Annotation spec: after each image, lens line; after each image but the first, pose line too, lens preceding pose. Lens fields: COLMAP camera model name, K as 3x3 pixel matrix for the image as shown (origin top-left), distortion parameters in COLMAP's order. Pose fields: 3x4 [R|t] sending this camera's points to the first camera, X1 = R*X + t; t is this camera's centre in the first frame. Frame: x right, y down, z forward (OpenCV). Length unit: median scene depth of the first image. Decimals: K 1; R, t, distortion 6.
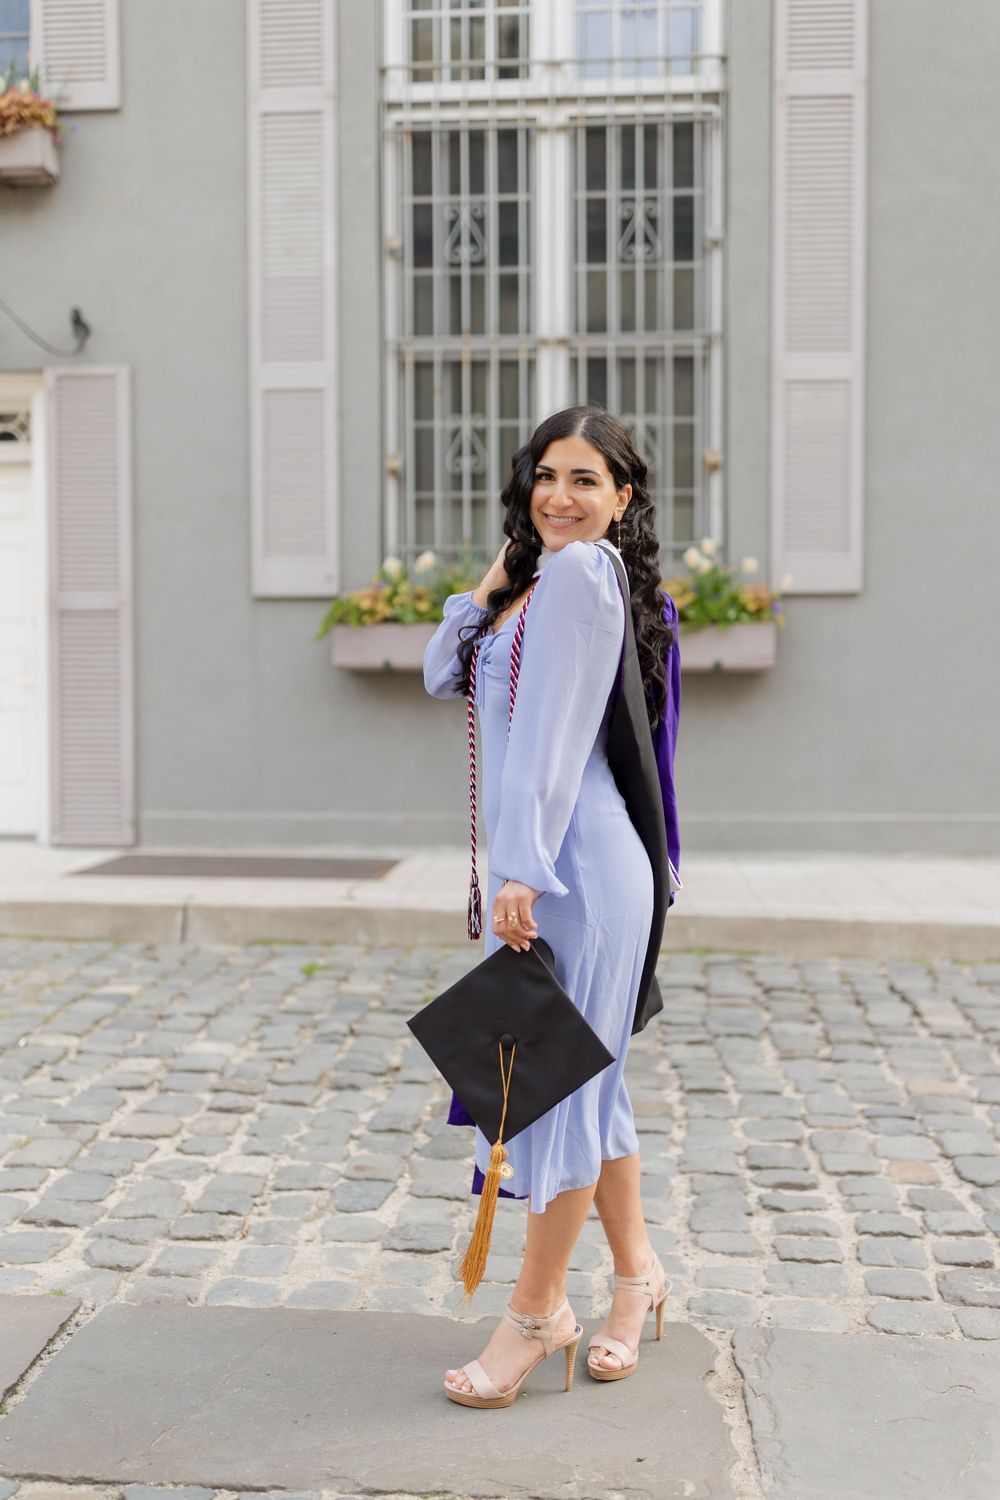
lens RADIAL K [[1473.0, 0, 500.0], [0, 1473.0, 750.0], [0, 0, 1]] dist [-0.013945, -0.009107]
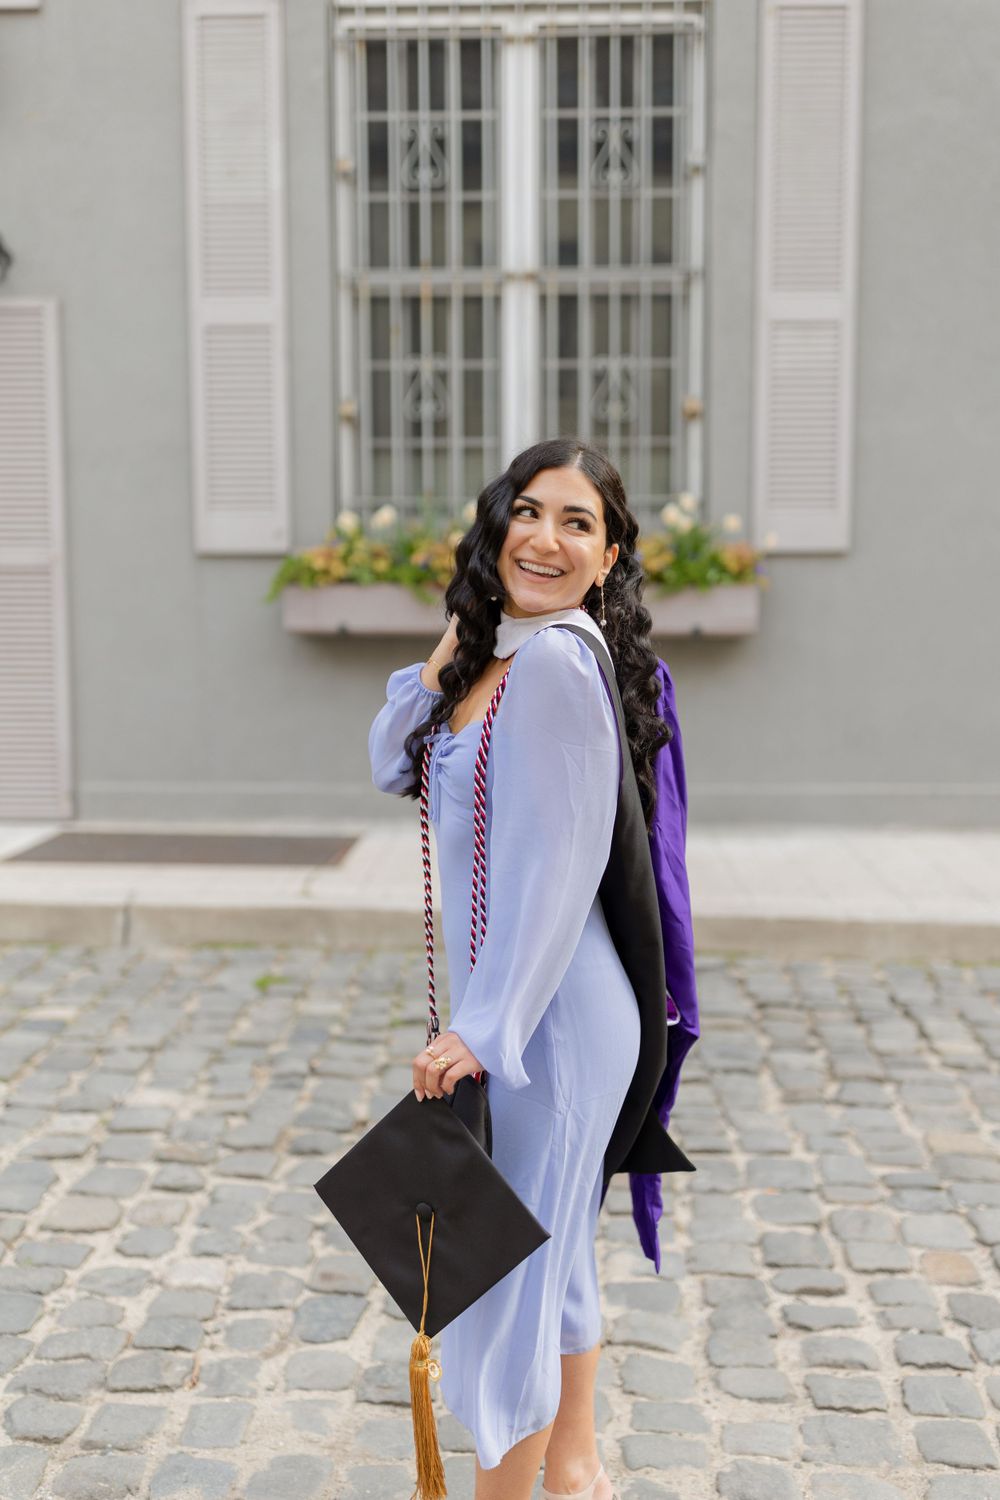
lens RADIAL K [[1460.4, 0, 500.0], [0, 1460.4, 750.0], [0, 0, 1]] dist [-0.015319, -0.000266]
pose [[0.999365, -0.003344, 0.035460, -0.015529], [0.001111, 0.998026, 0.062790, -0.058906], [-0.035600, -0.062711, 0.997397, 0.107618]]
